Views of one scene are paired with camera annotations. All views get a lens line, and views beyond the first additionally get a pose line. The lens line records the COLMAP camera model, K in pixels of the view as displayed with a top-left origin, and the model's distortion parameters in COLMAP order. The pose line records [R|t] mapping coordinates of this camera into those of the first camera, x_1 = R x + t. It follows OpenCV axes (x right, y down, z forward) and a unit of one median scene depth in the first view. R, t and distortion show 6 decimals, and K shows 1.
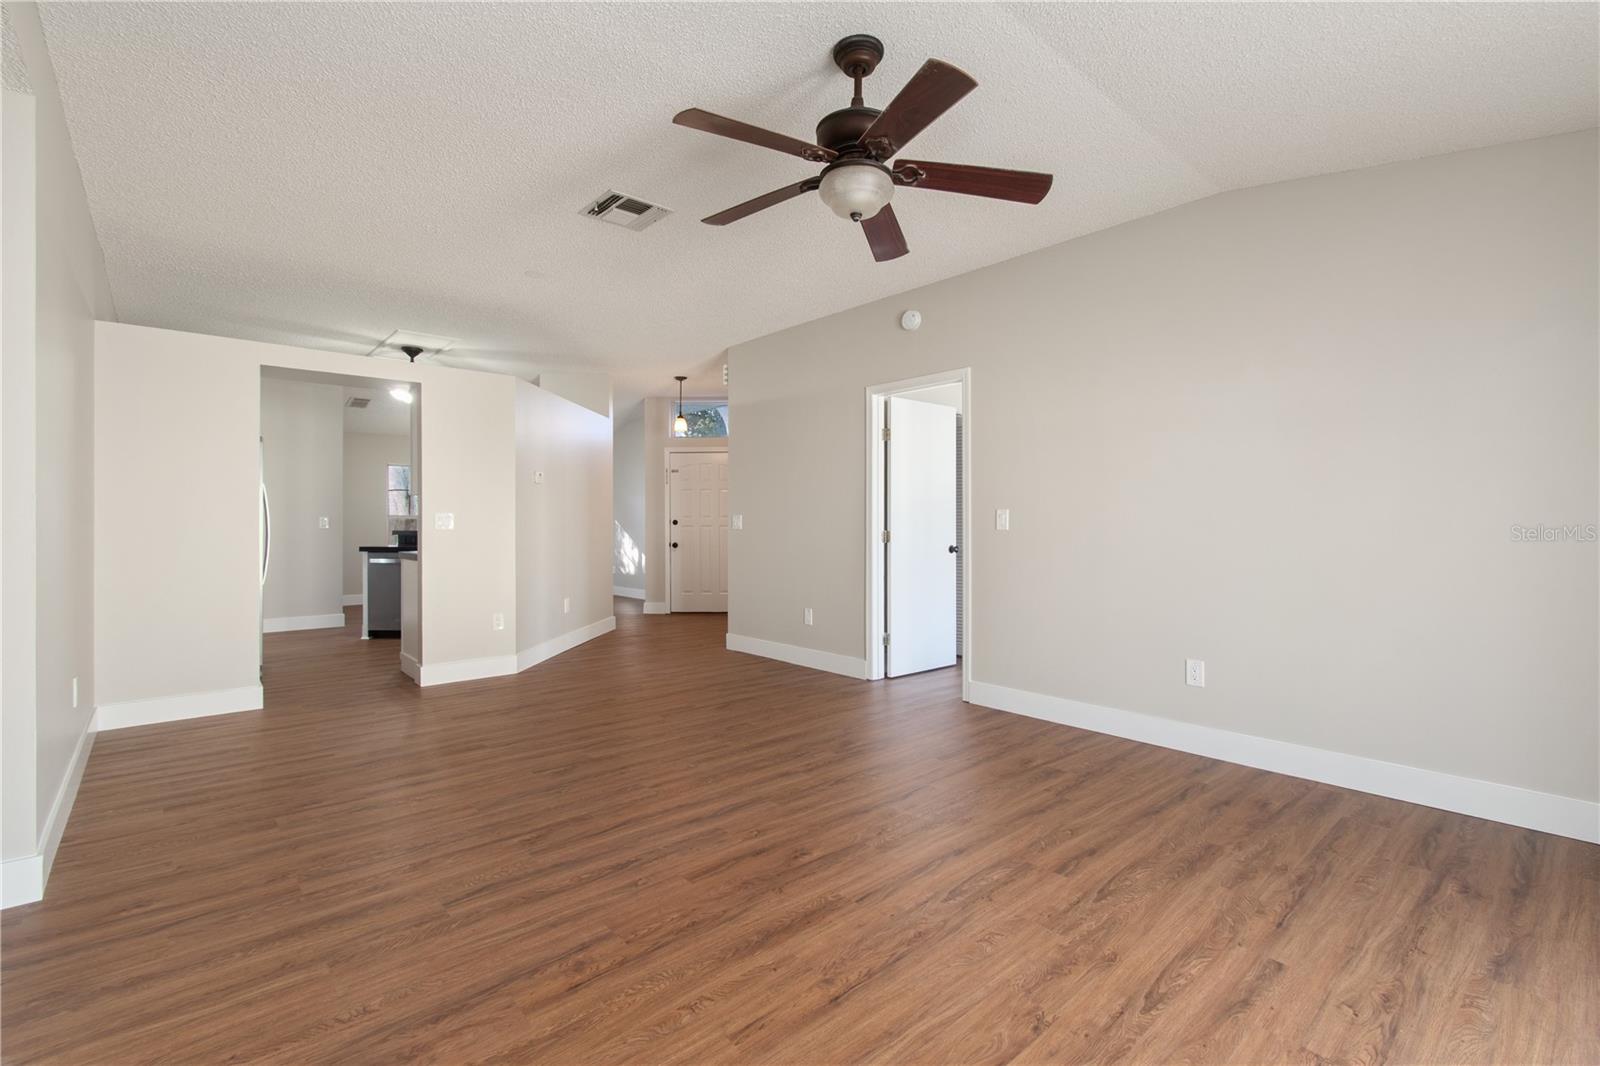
lens RADIAL K [[708.5, 0, 803.4], [0, 708.5, 526.1], [0, 0, 1]] dist [0.001095, 0.000019]
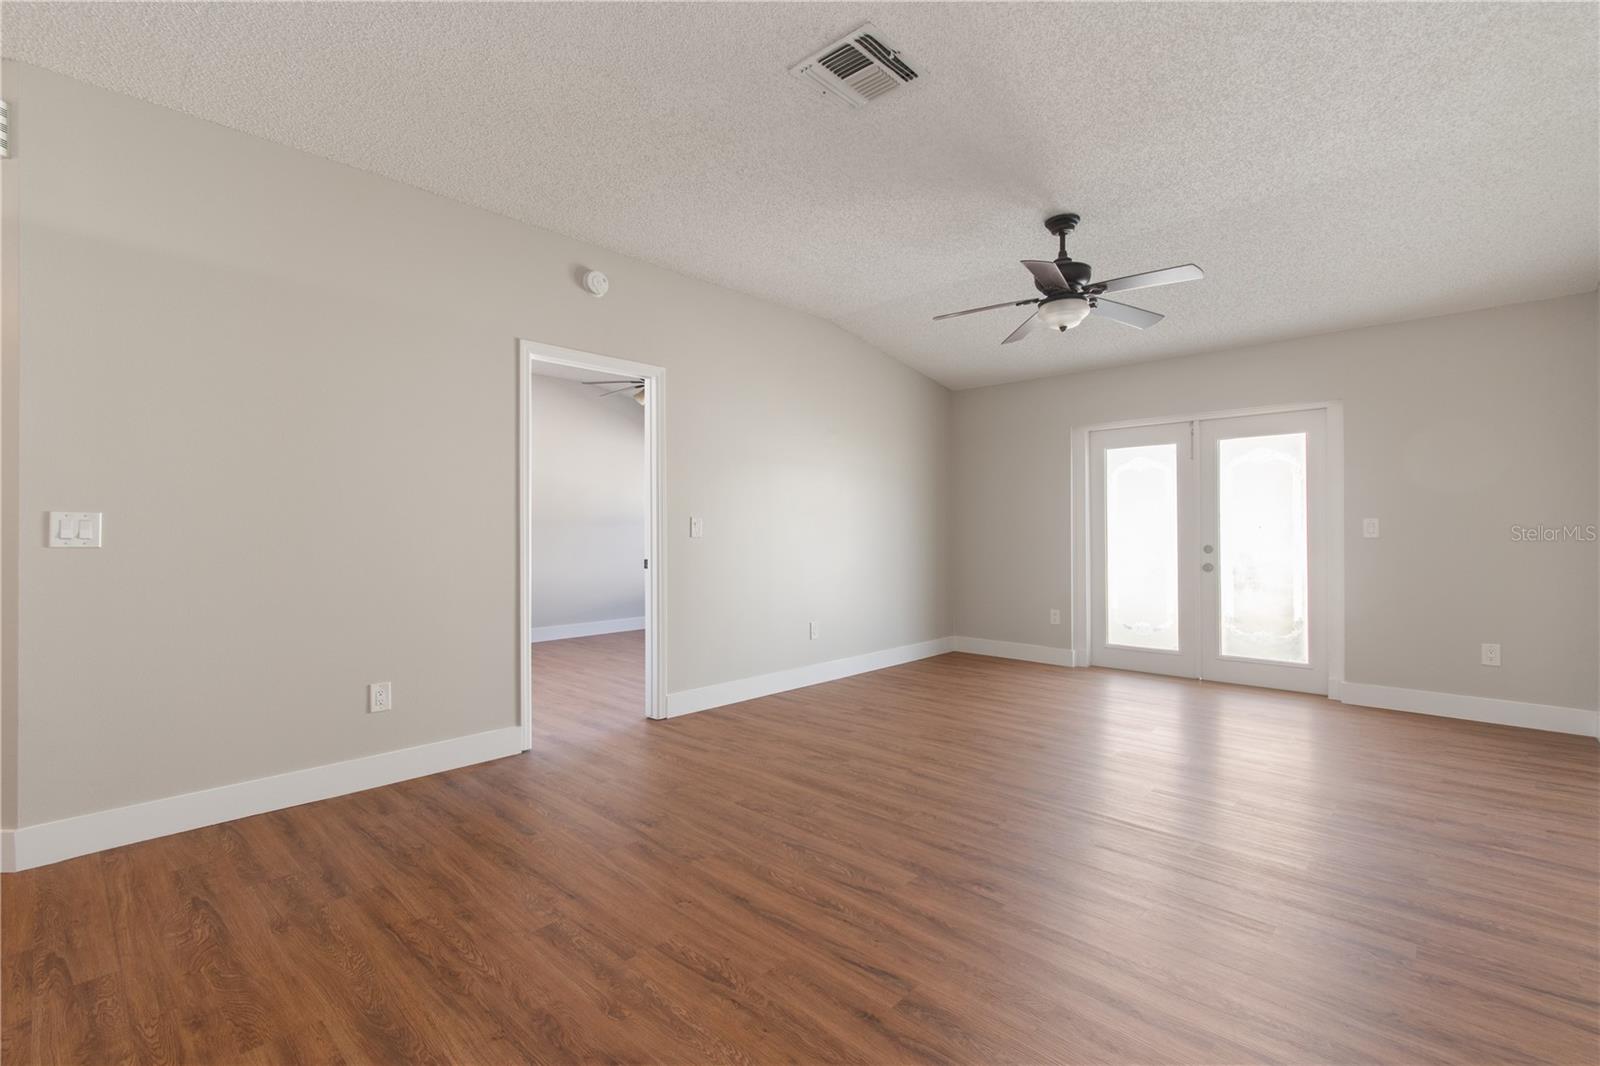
lens RADIAL K [[716.6, 0, 804.8], [0, 716.6, 520.2], [0, 0, 1]] dist [0.001835, -0.000556]
pose [[-0.086622, 0.014258, 0.996139, -1.258339], [0.007336, 0.999880, -0.013674, -0.008855], [-0.996214, 0.006123, -0.086716, 1.498934]]
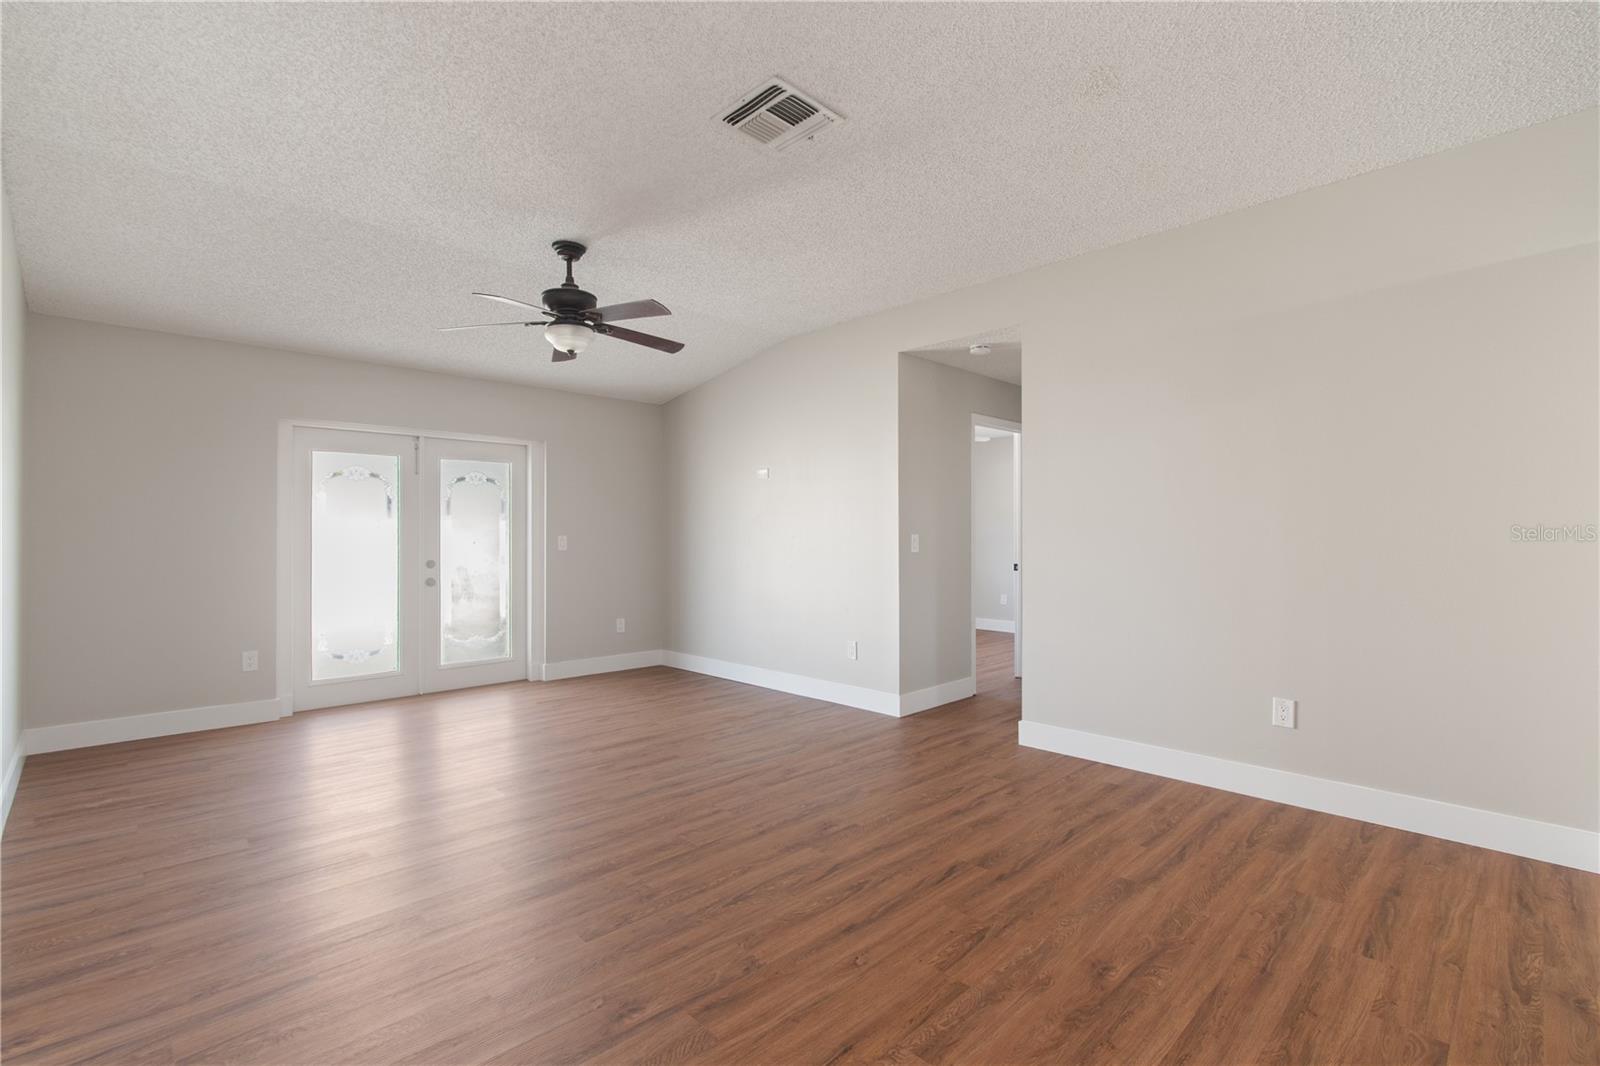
lens RADIAL K [[727.6, 0, 810.9], [0, 727.6, 532.5], [0, 0, 1]] dist [-0.001602, 0.000885]
pose [[-0.998523, 0.001626, -0.054312, -0.326738], [0.001648, 0.999999, -0.000359, -0.034866], [0.054311, -0.000448, -0.998524, 2.334811]]
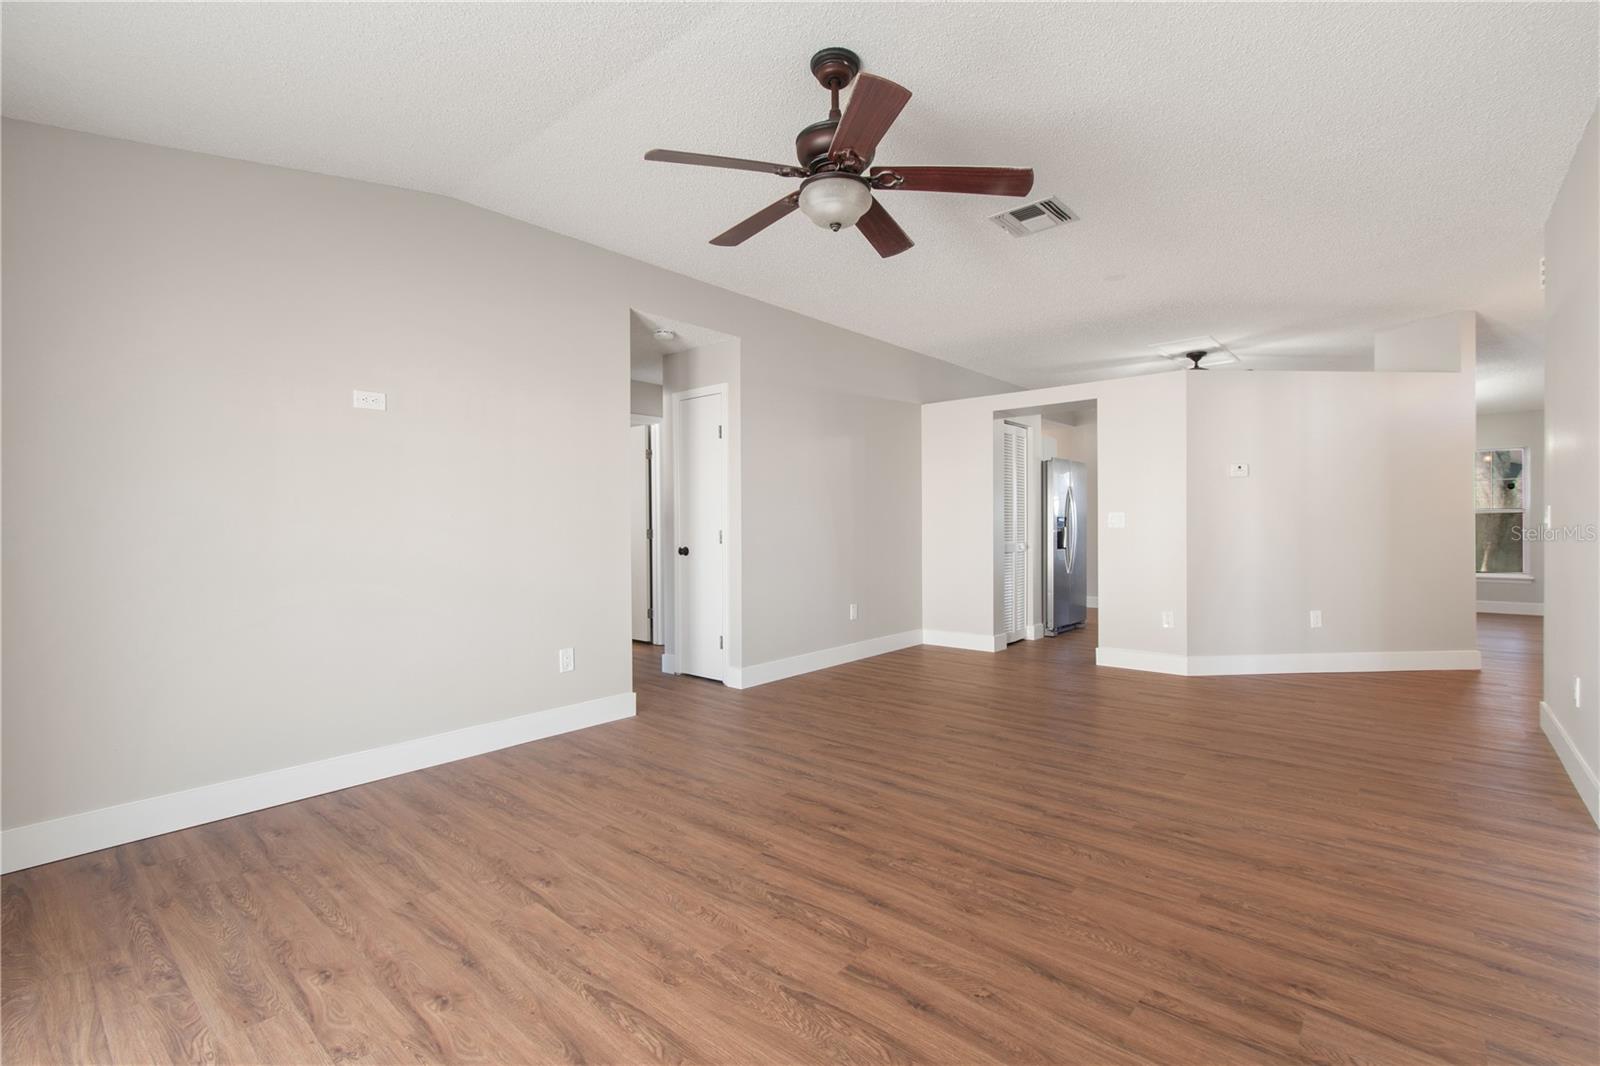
lens RADIAL K [[709.7, 0, 820.8], [0, 709.7, 525.6], [0, 0, 1]] dist [0.002165, 0.000011]
pose [[0.146393, 0.002369, -0.989224, 0.971611], [0.002866, 0.999992, 0.002819, -0.004044], [0.989222, -0.003248, 0.146386, 0.733011]]
